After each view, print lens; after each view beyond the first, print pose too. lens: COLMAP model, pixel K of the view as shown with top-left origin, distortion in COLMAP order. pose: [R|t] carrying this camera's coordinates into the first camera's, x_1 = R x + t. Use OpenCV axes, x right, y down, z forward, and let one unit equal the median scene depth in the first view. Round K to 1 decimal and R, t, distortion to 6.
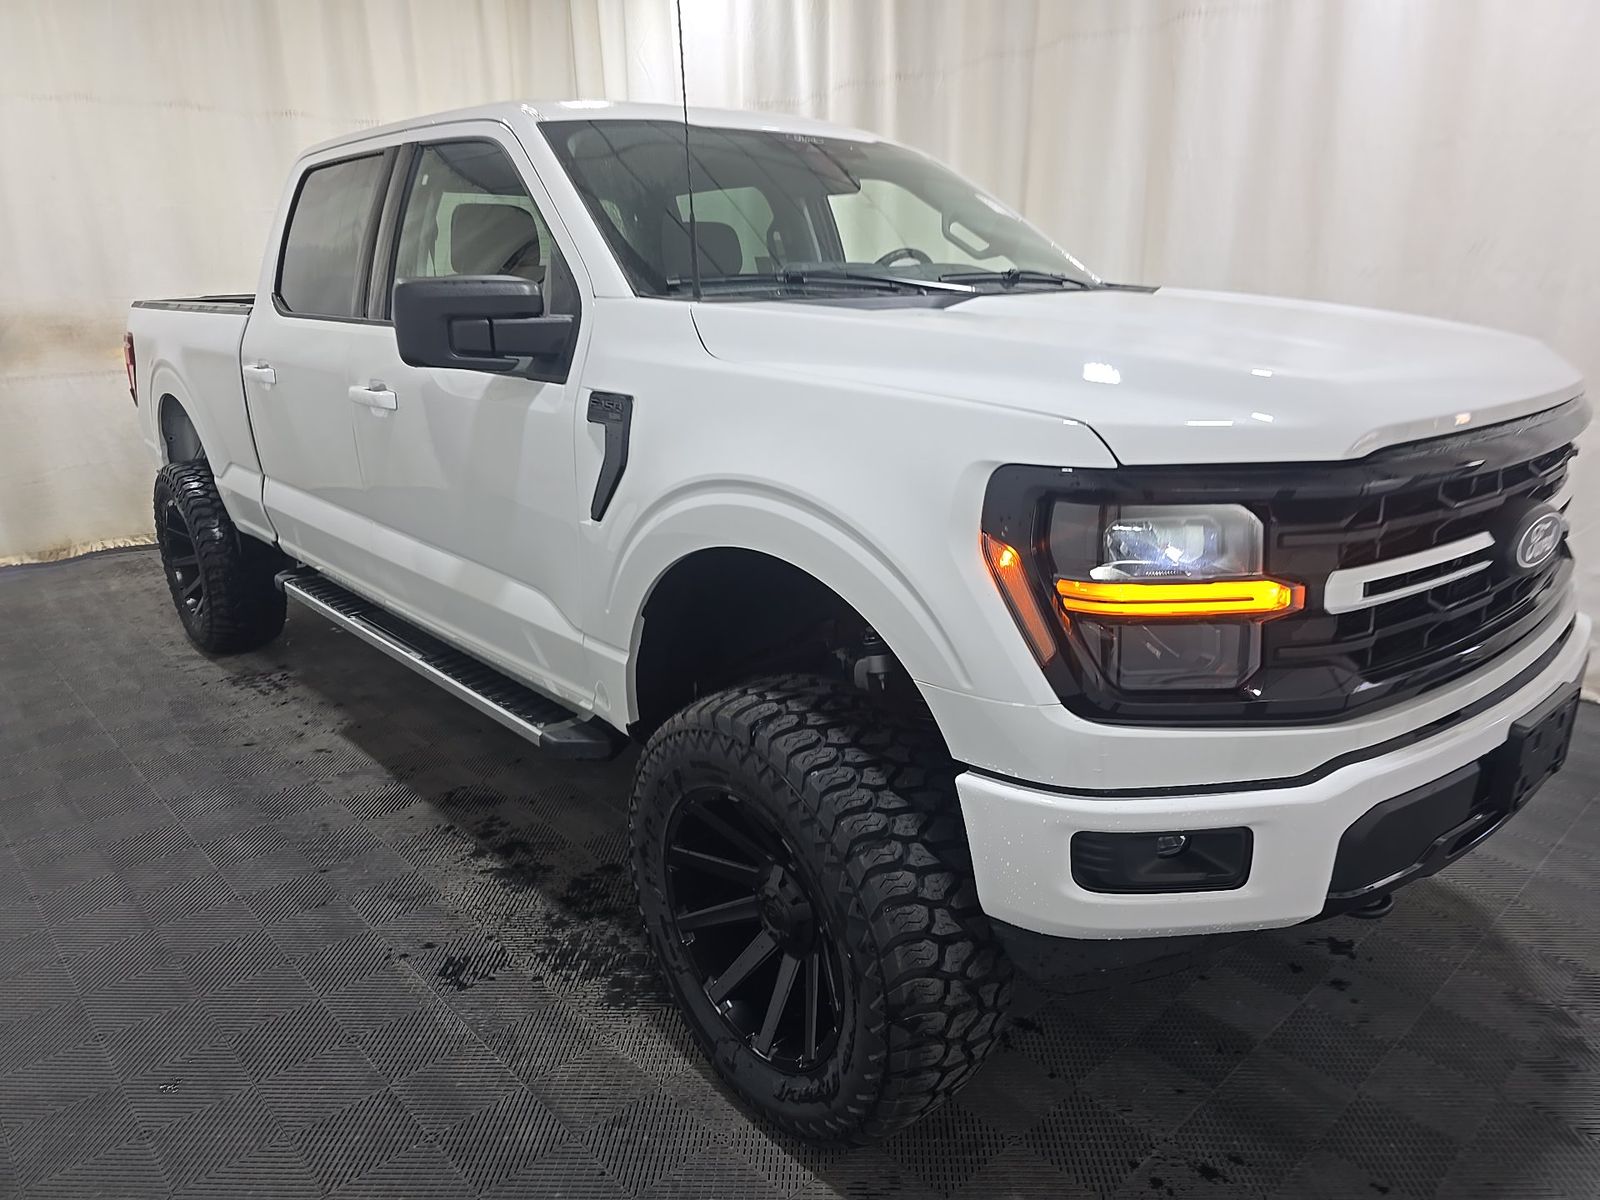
lens RADIAL K [[1098.3, 0, 781.0], [0, 1098.3, 647.4], [0, 0, 1]] dist [0.011288, -0.001725]
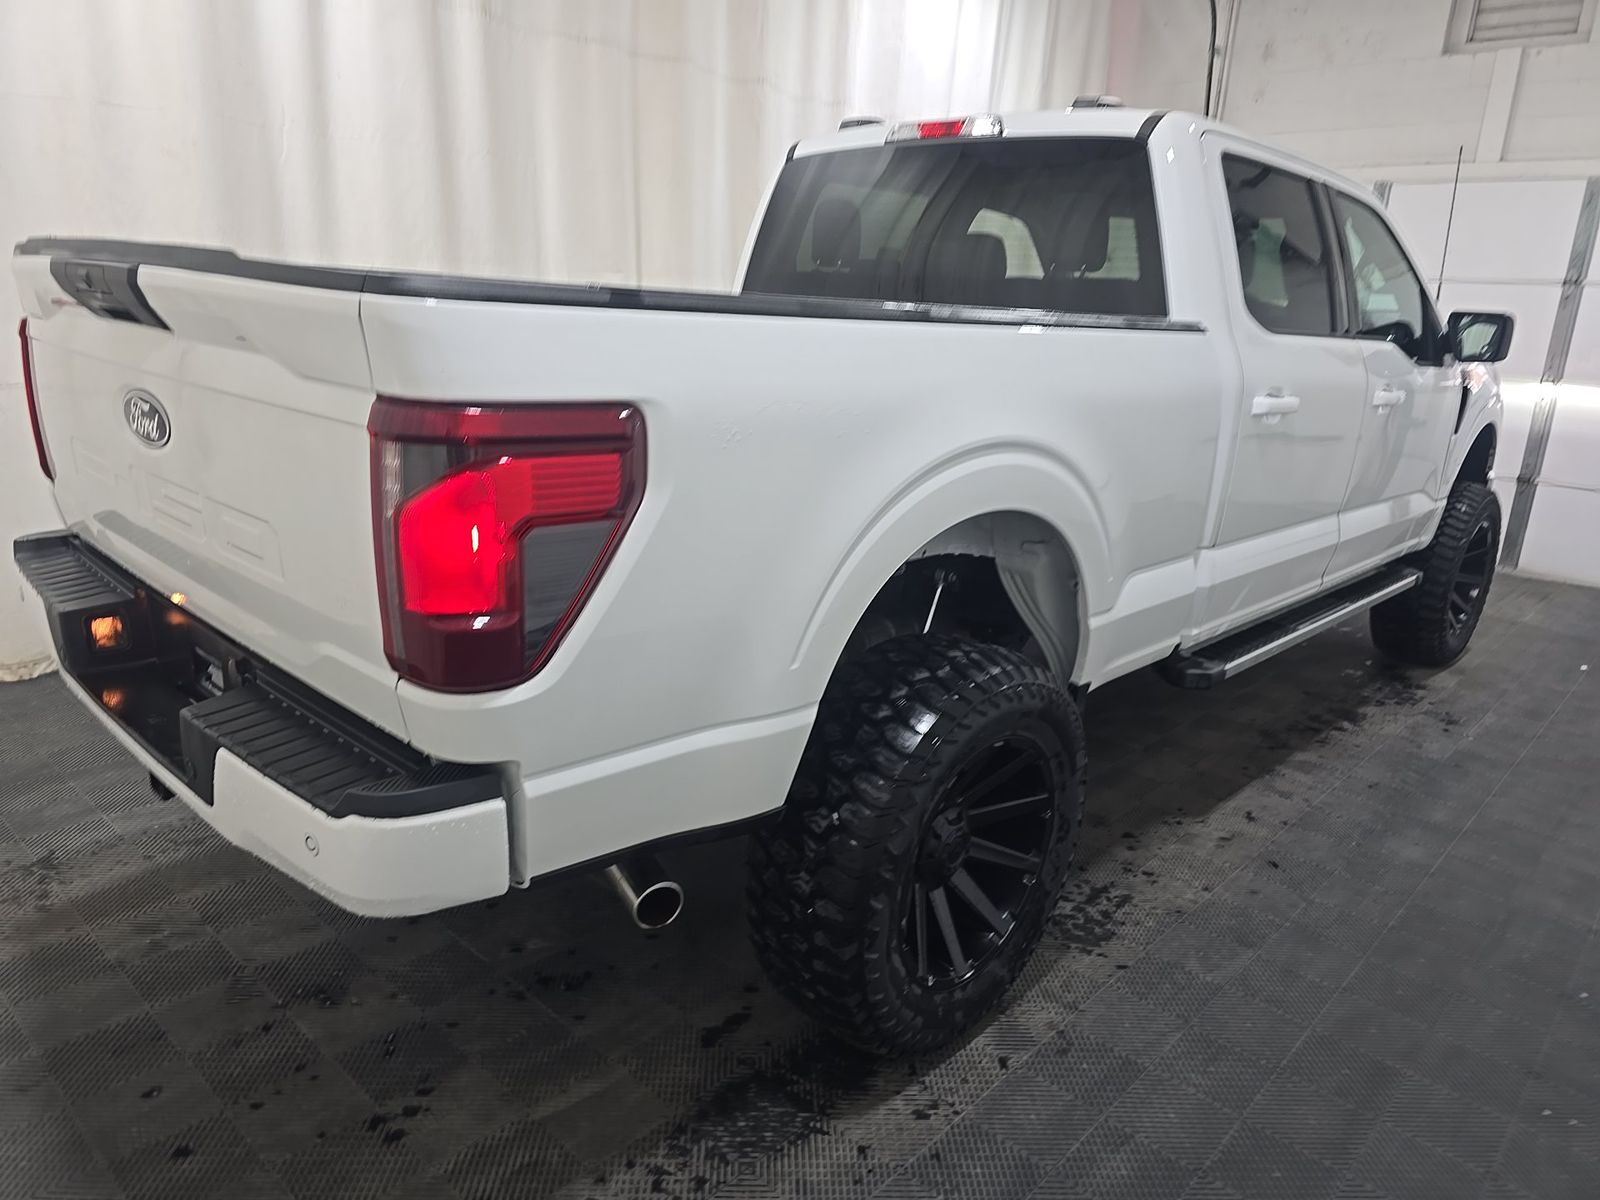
lens RADIAL K [[1083.8, 0, 789.4], [0, 1083.8, 599.0], [0, 0, 1]] dist [0.002015, -0.000410]
pose [[-0.092004, -0.265708, 0.959653, -1.283481], [0.260294, 0.923814, 0.280740, -0.448890], [-0.961136, 0.275622, -0.015833, 1.447451]]
